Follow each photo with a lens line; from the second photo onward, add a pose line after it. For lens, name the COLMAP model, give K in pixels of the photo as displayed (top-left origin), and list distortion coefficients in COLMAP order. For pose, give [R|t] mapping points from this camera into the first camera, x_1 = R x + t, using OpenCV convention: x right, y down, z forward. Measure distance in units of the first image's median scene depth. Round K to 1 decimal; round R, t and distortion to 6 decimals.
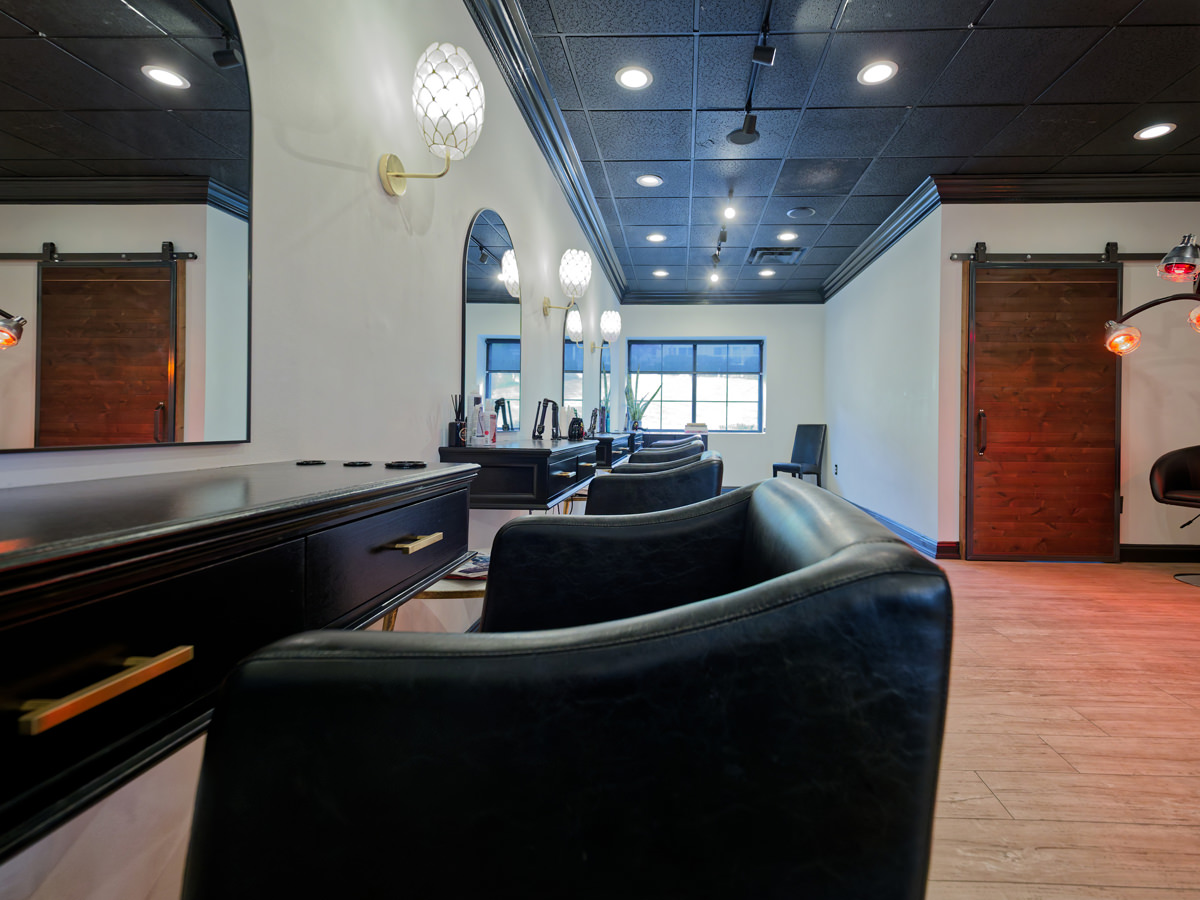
lens RADIAL K [[539.3, 0, 598.1], [0, 539.3, 437.2], [0, 0, 1]] dist [0.000387, -0.000854]
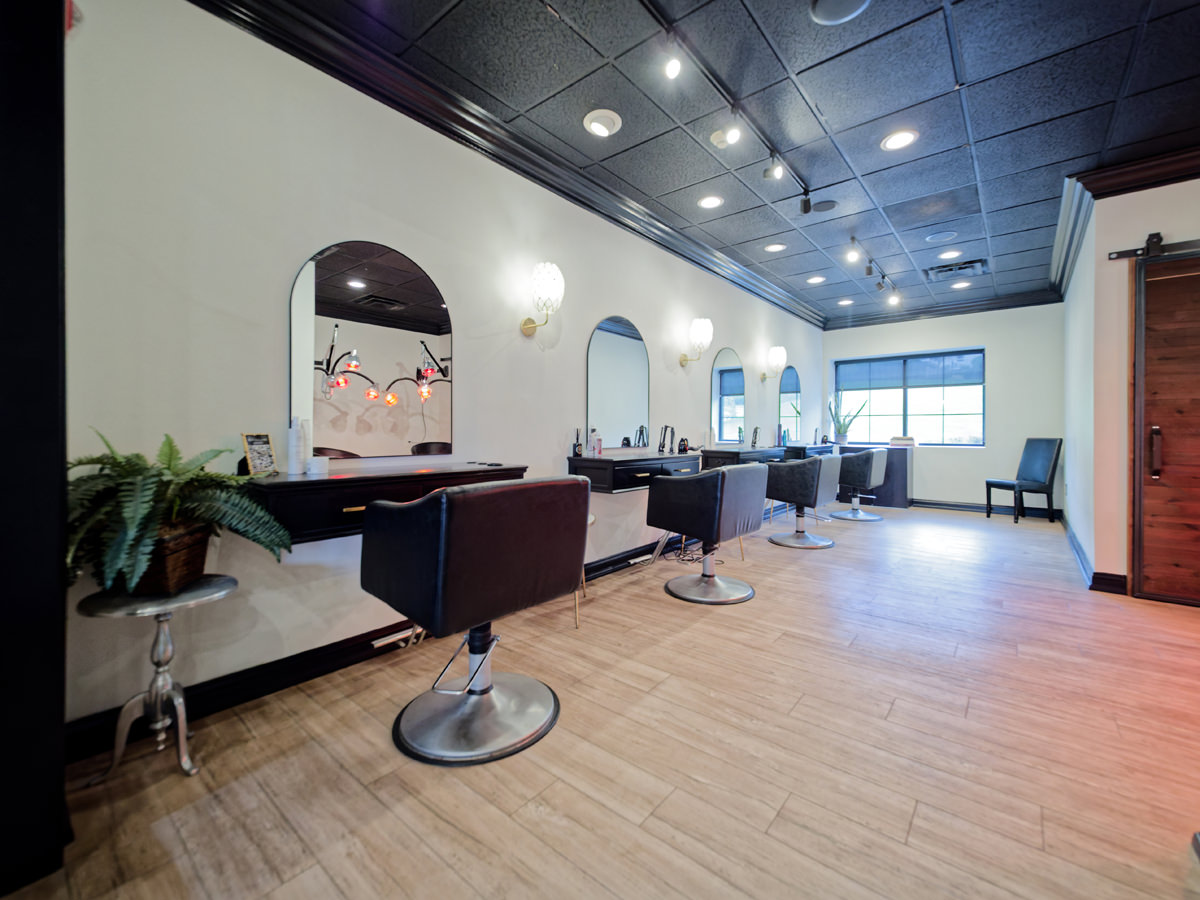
lens RADIAL K [[498.4, 0, 600.3], [0, 498.4, 441.2], [0, 0, 1]] dist [-0.004057, -0.000925]
pose [[0.791991, 0.005615, -0.610507, 0.488695], [-0.006621, 0.999978, 0.000608, -0.021362], [0.610497, 0.003560, 0.792011, -0.171120]]
